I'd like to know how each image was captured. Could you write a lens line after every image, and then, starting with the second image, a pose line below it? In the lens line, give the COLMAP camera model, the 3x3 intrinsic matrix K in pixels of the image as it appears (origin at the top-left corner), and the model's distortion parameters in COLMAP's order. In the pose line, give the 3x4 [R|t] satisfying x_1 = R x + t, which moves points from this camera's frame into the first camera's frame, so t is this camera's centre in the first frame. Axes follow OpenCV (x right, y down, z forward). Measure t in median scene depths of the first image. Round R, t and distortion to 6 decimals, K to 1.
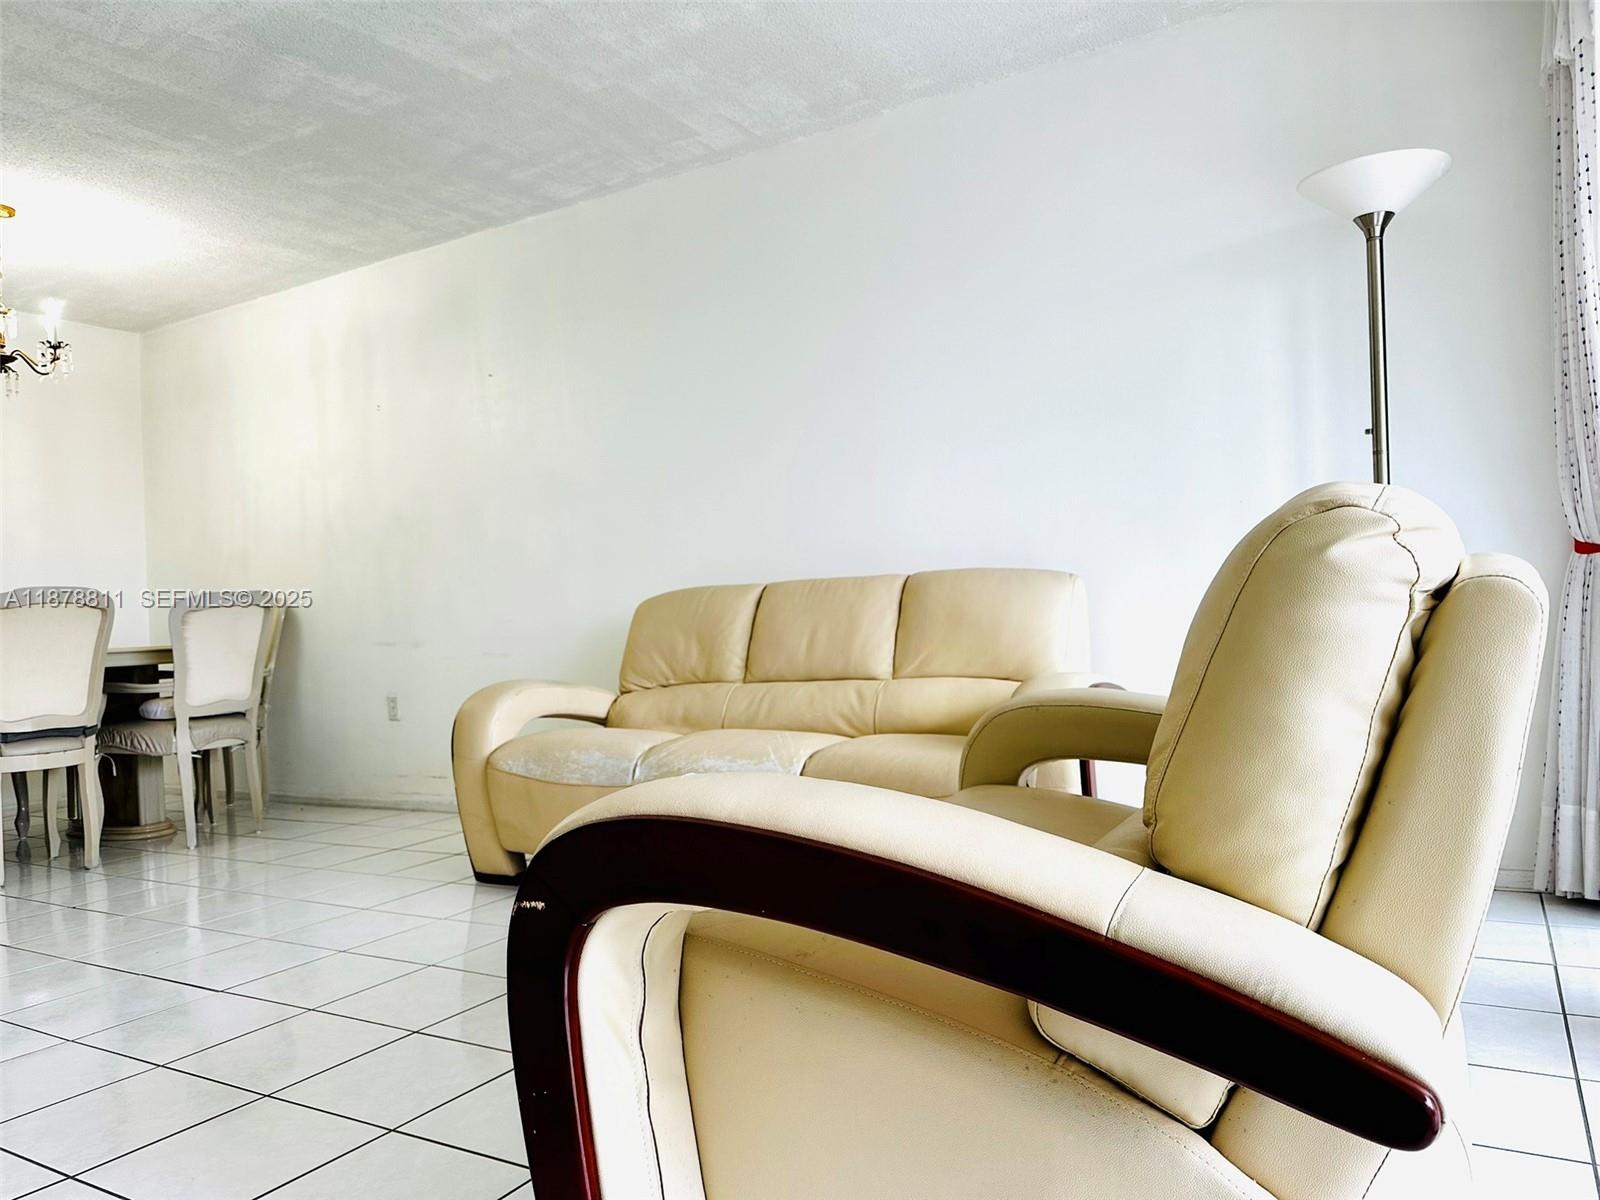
lens RADIAL K [[1103.7, 0, 800.3], [0, 1103.7, 586.8], [0, 0, 1]] dist [0.047277, -0.053774]
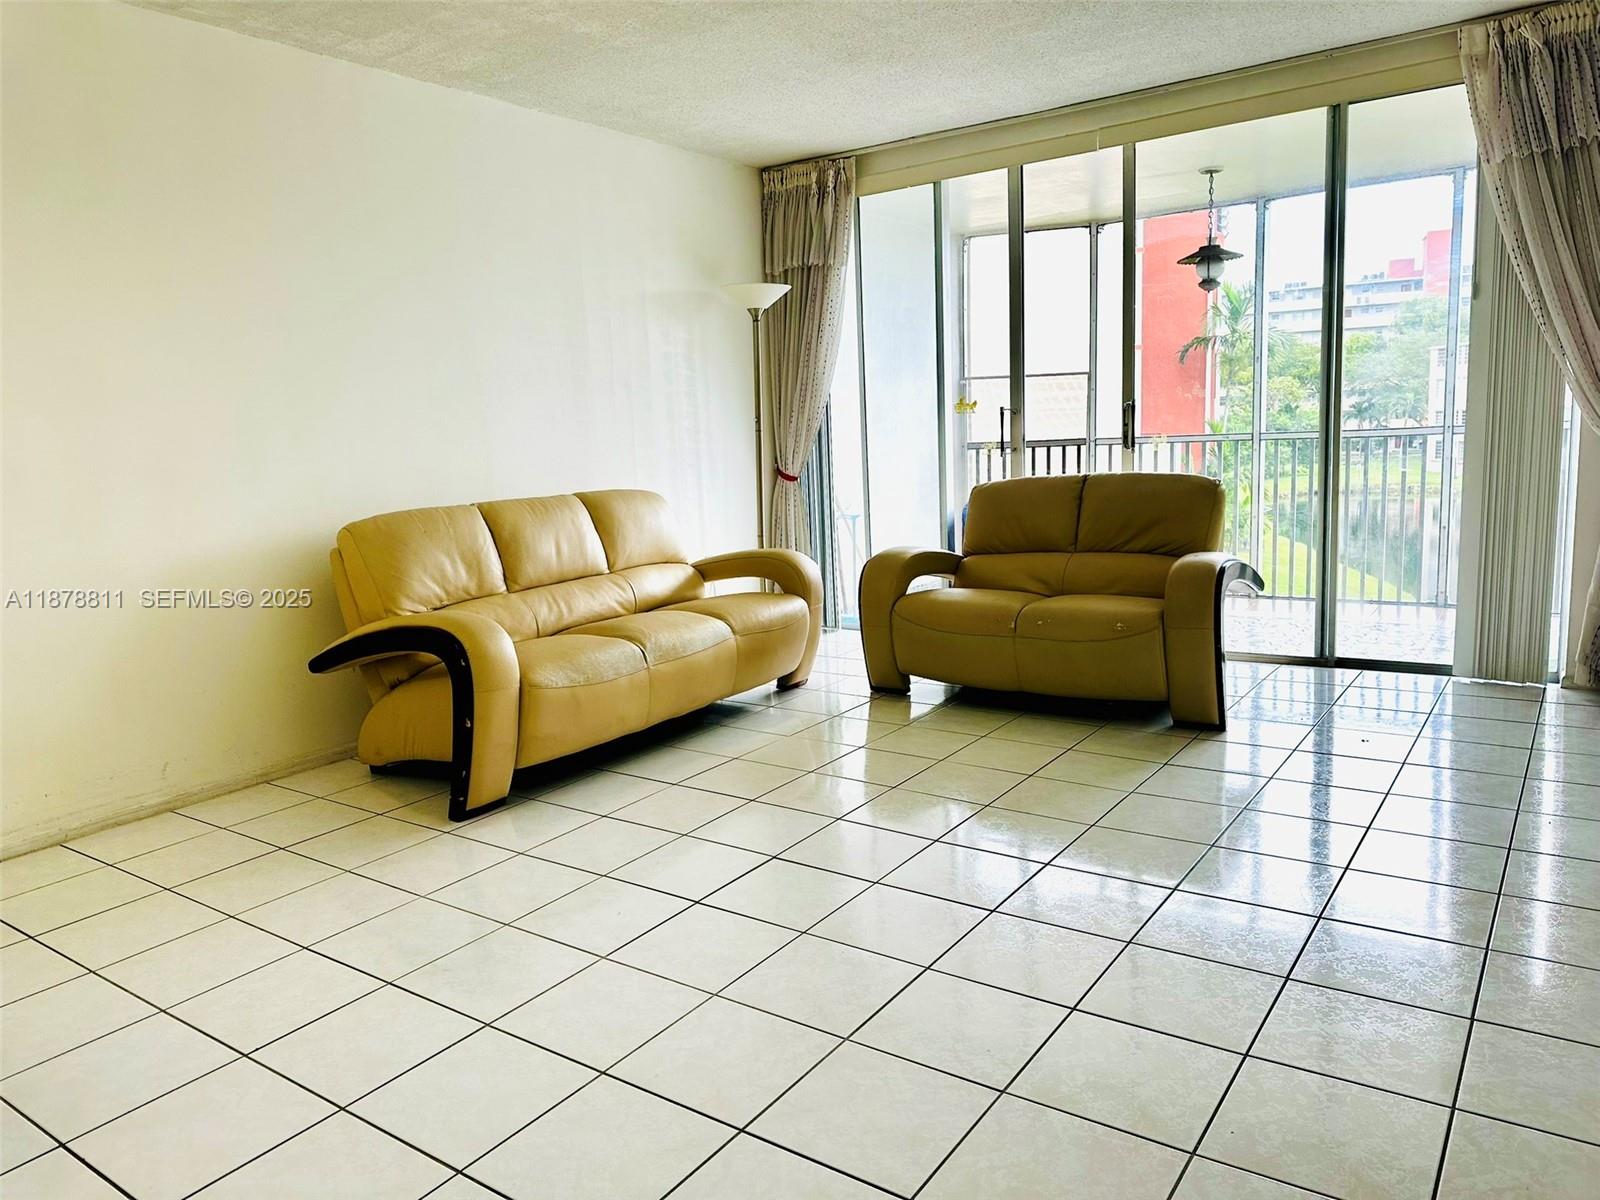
lens RADIAL K [[1103.7, 0, 800.3], [0, 1103.7, 586.8], [0, 0, 1]] dist [0.047277, -0.053774]
pose [[0.056166, -0.106986, 0.992673, -1.132155], [0.011068, 0.994248, 0.106529, -0.036237], [-0.998360, 0.005004, 0.057027, 0.606963]]
